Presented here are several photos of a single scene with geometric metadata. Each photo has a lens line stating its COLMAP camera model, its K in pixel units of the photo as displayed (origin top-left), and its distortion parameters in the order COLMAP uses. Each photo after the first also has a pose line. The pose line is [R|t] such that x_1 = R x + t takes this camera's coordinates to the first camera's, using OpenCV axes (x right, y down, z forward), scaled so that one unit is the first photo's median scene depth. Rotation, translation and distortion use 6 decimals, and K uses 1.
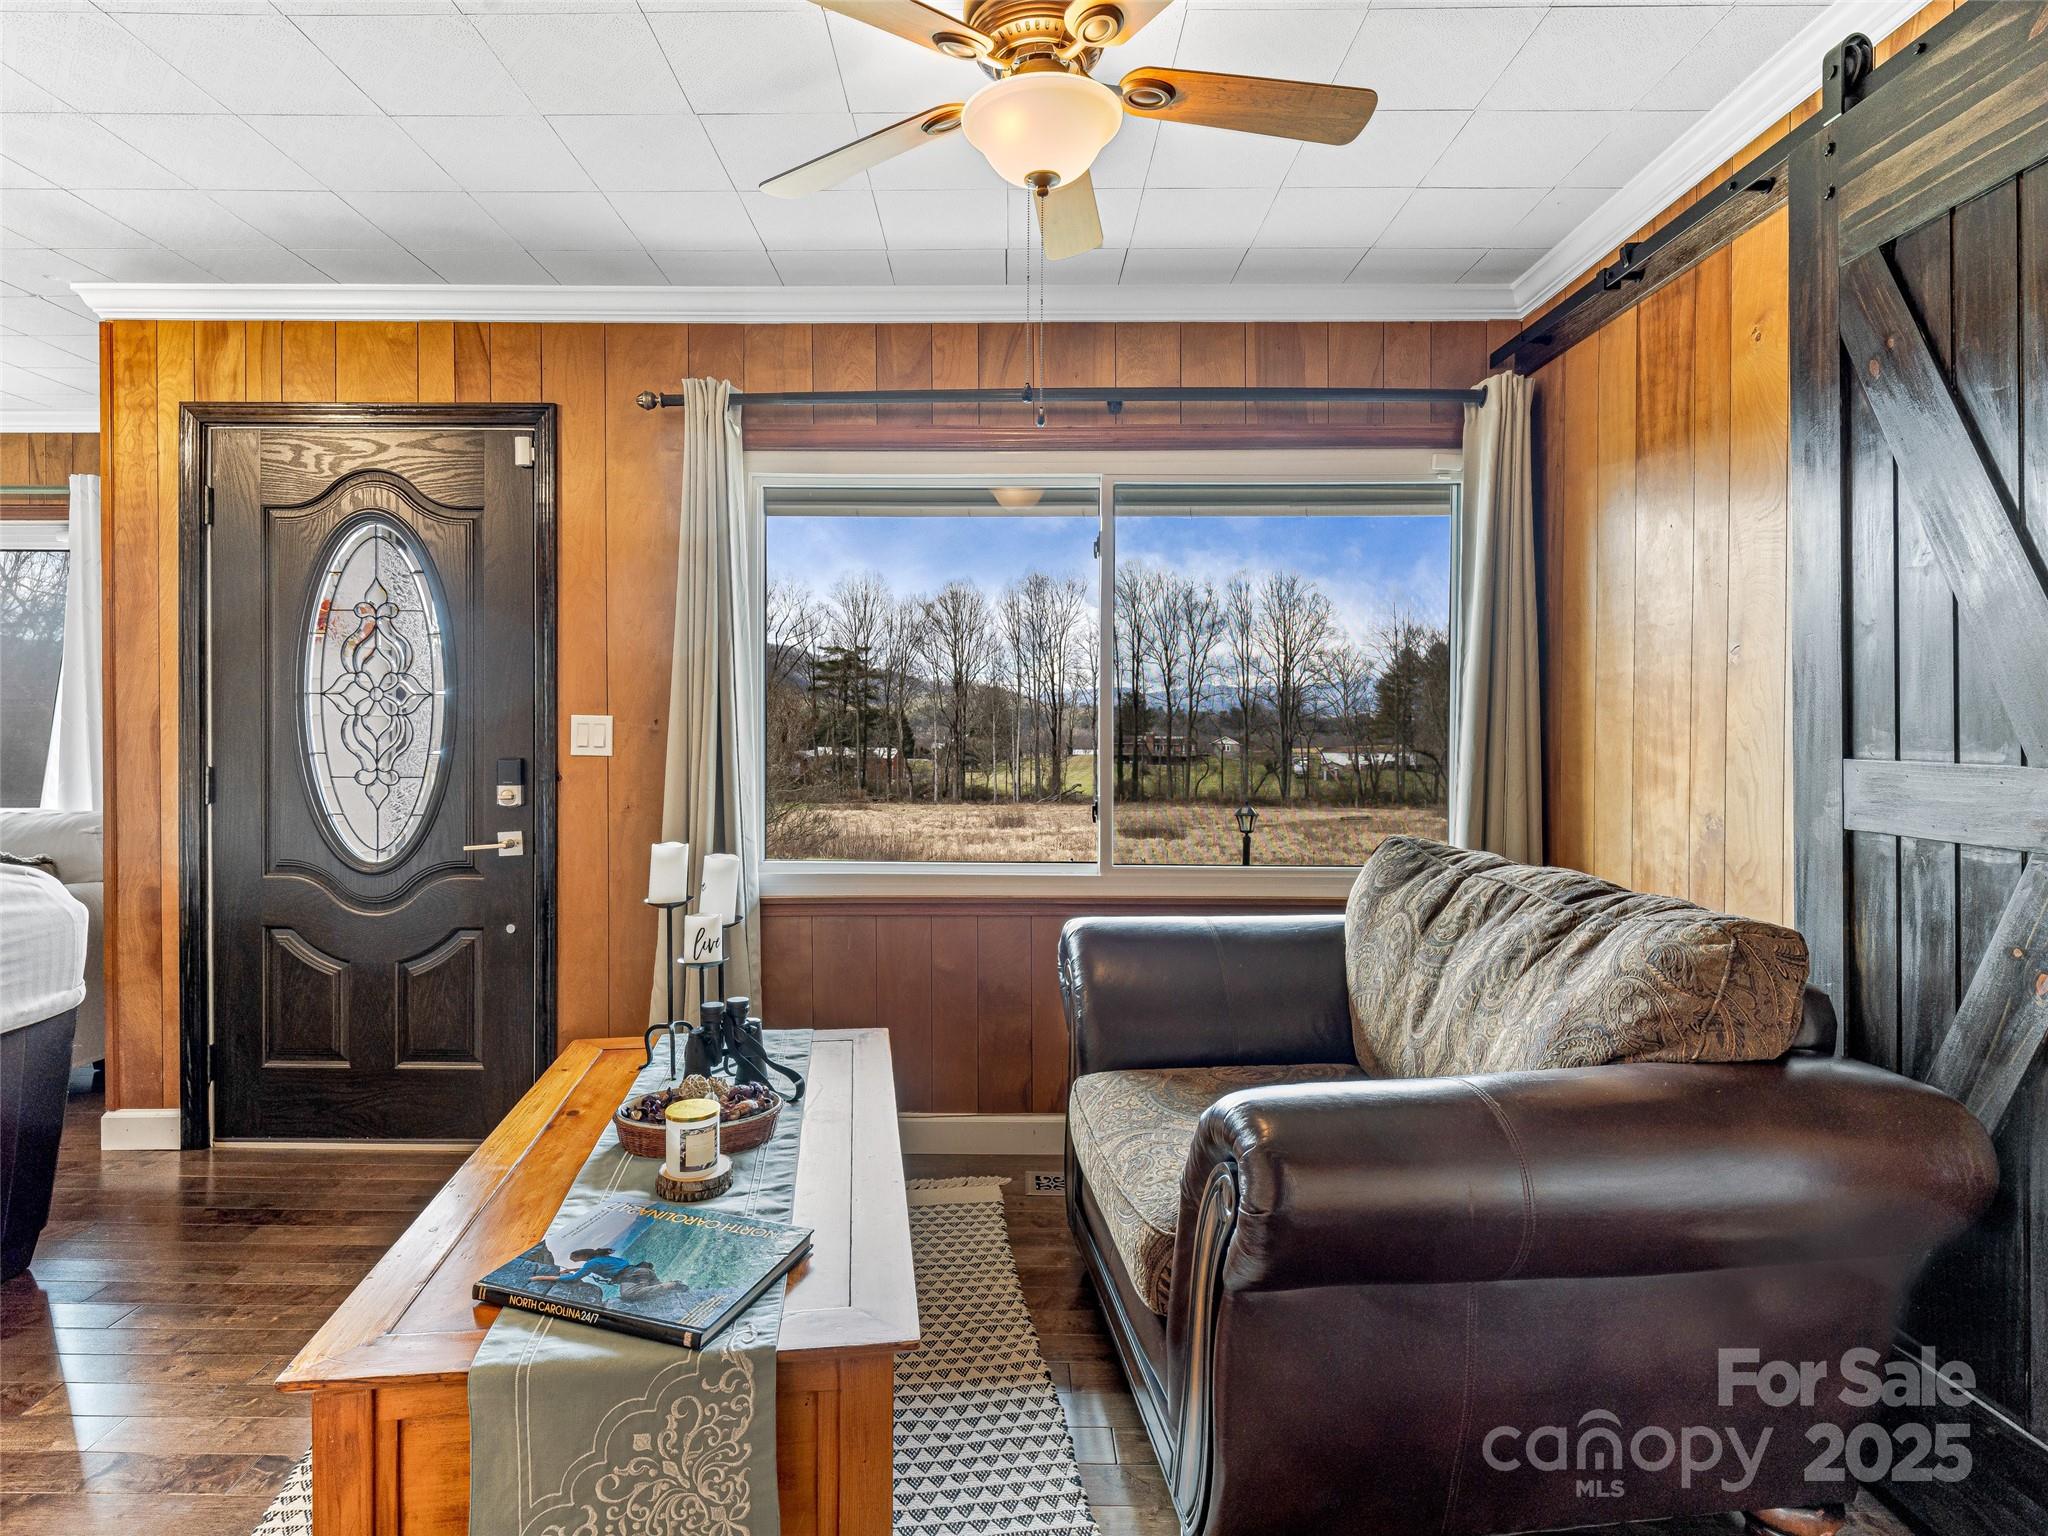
lens RADIAL K [[1054.6, 0, 1004.9], [0, 1054.6, 733.6], [0, 0, 1]] dist [0.002345, -0.000124]
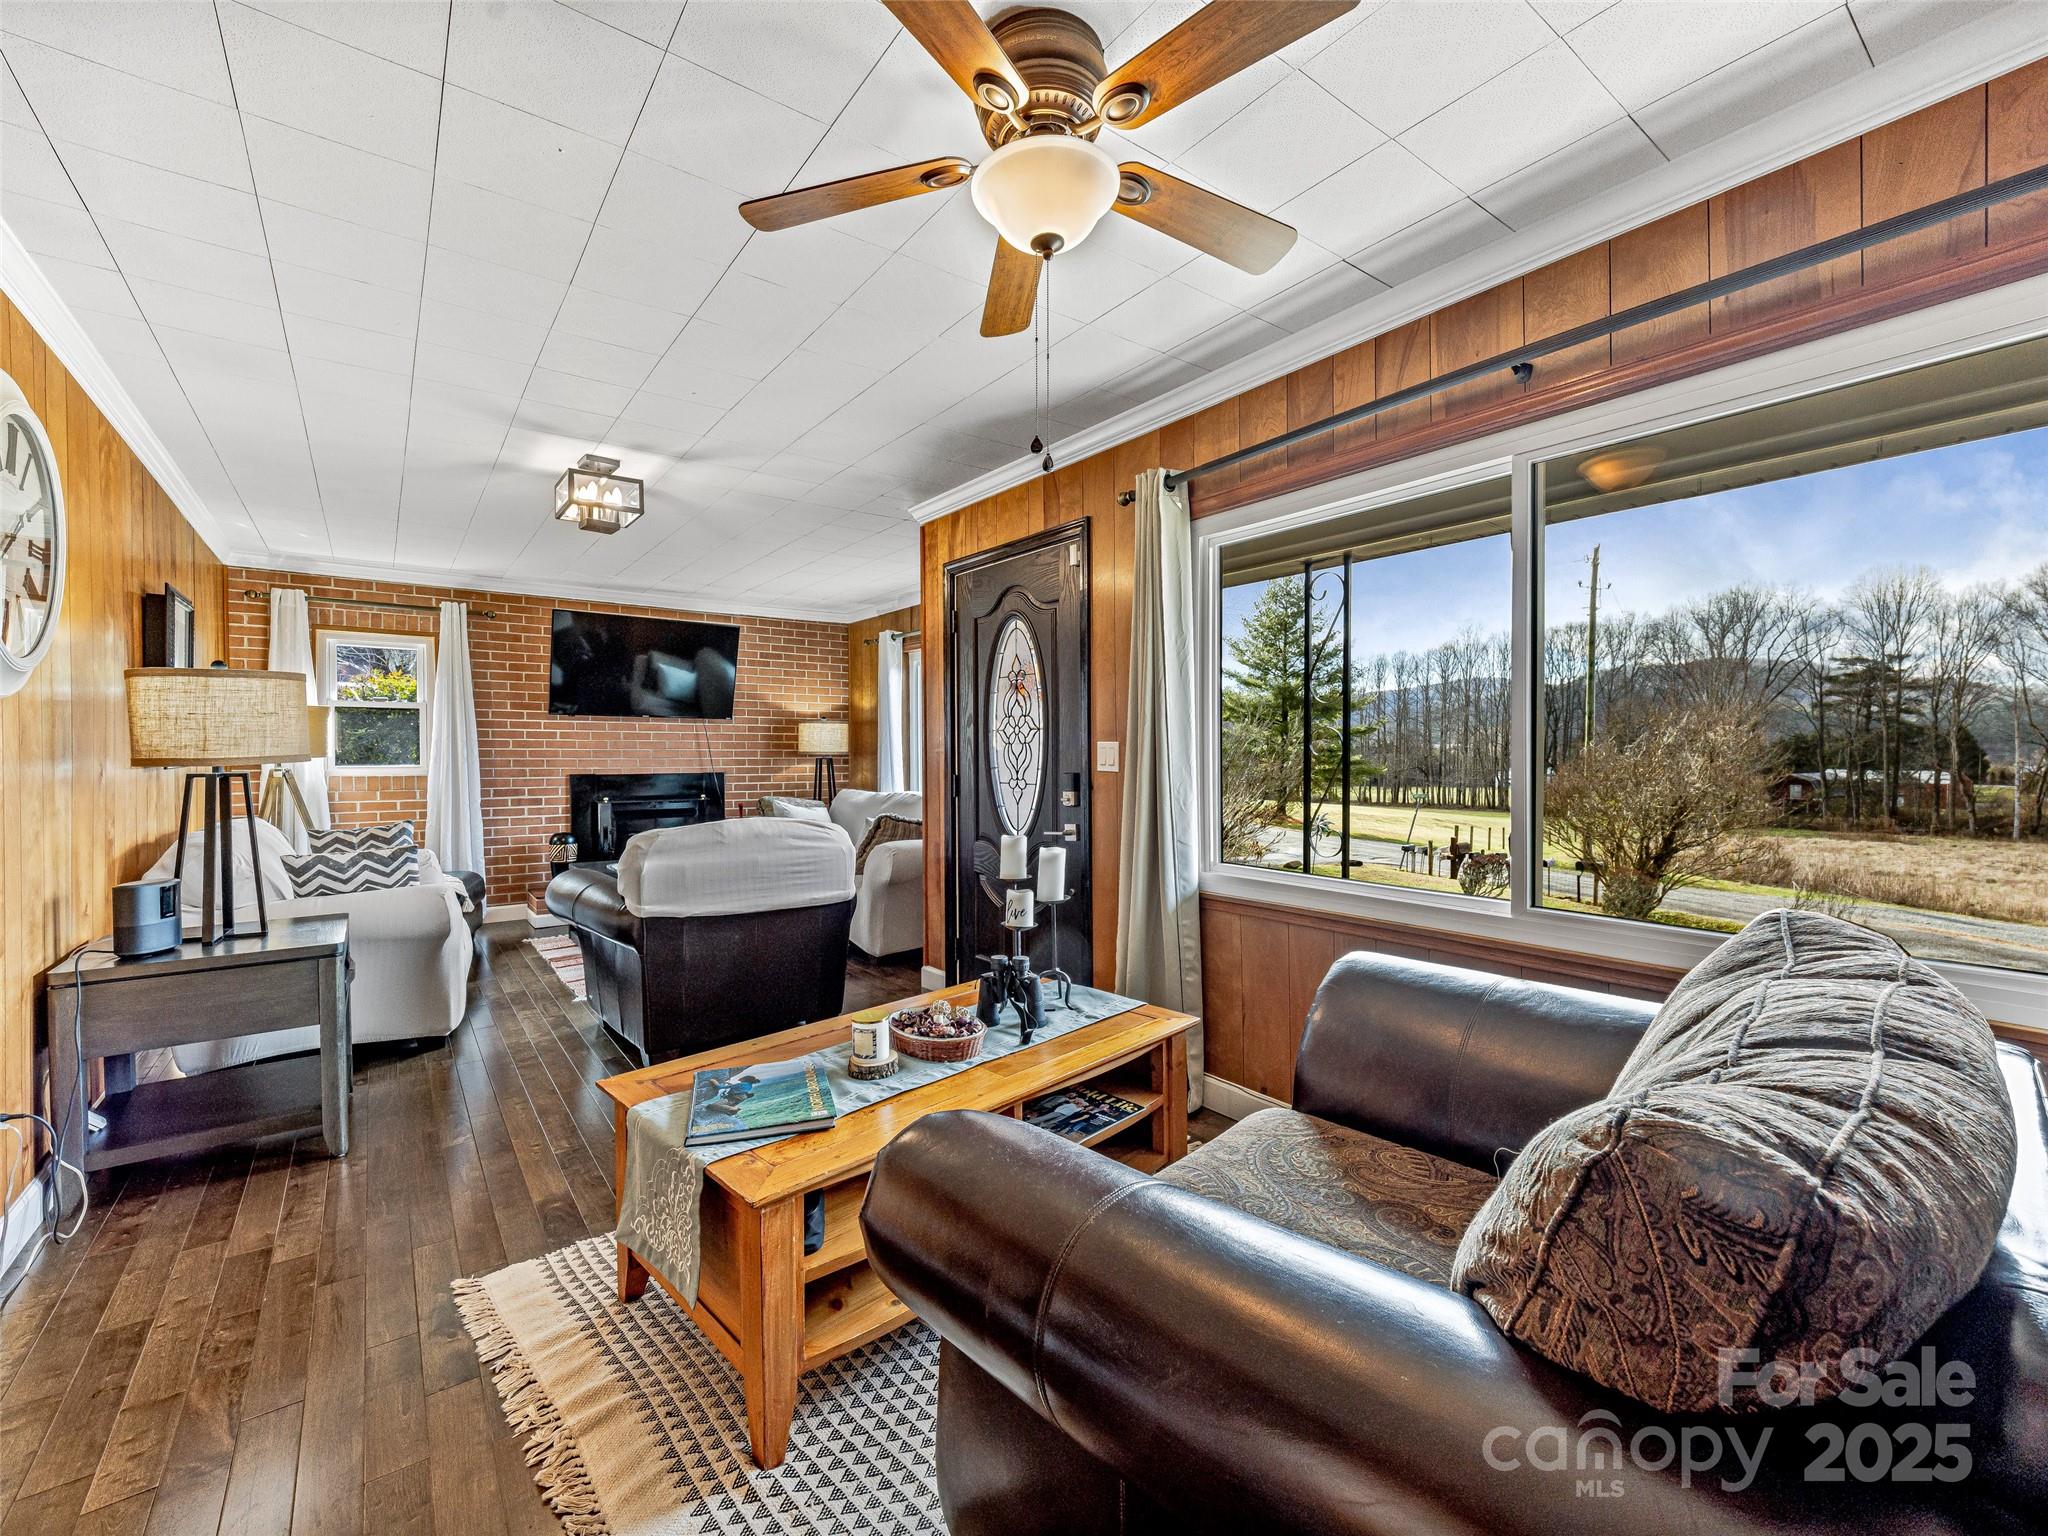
lens RADIAL K [[862.0, 0, 1028.7], [0, 862.0, 761.1], [0, 0, 1]] dist [0.003241, -0.000389]
pose [[0.604598, 0.005360, -0.796513, 0.420521], [0.000676, 0.999974, 0.007243, -0.000462], [0.796530, -0.004918, 0.604578, 0.254443]]
